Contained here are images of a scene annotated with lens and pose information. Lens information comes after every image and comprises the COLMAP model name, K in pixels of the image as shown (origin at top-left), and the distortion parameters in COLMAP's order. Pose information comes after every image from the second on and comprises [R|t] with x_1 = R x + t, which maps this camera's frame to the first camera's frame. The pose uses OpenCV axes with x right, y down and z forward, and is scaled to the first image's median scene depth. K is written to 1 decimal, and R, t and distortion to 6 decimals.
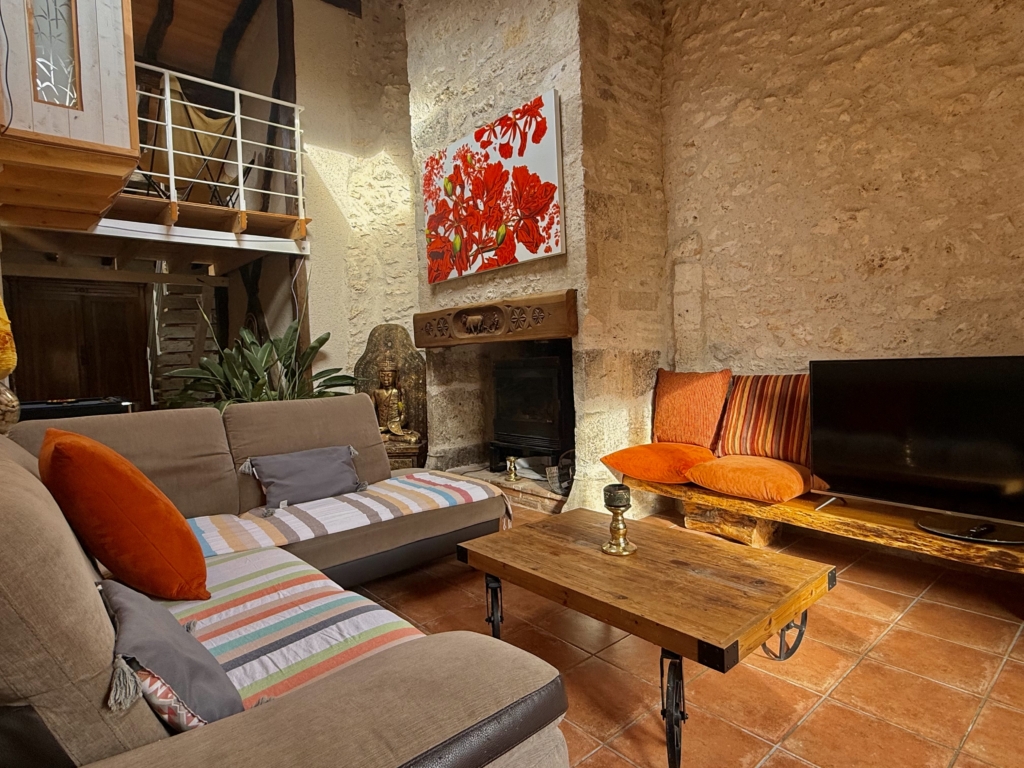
lens RADIAL K [[568.5, 0, 512.0], [0, 568.5, 384.0], [0, 0, 1]] dist [0.000789, 0.000467]
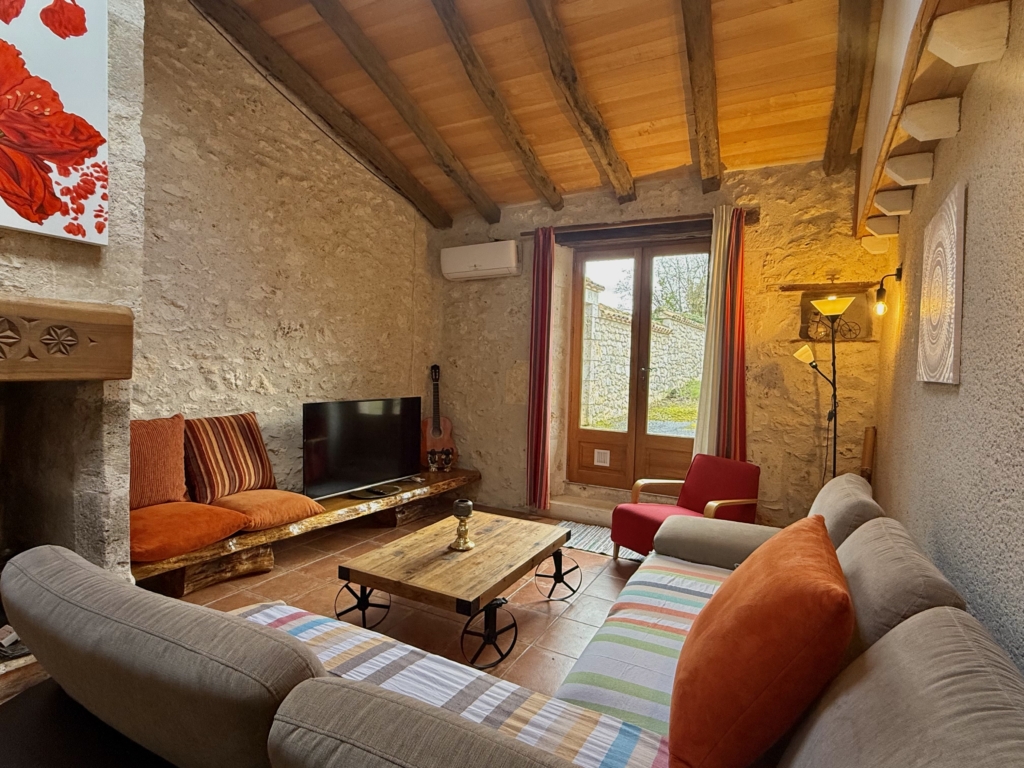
lens RADIAL K [[537.9, 0, 512.0], [0, 537.9, 384.0], [0, 0, 1]] dist [0.005212, 0.001075]
pose [[-0.384017, -0.011280, 0.923257, -0.640709], [0.022021, 0.999529, 0.021372, -0.080422], [-0.923064, 0.028539, -0.383587, 0.817343]]
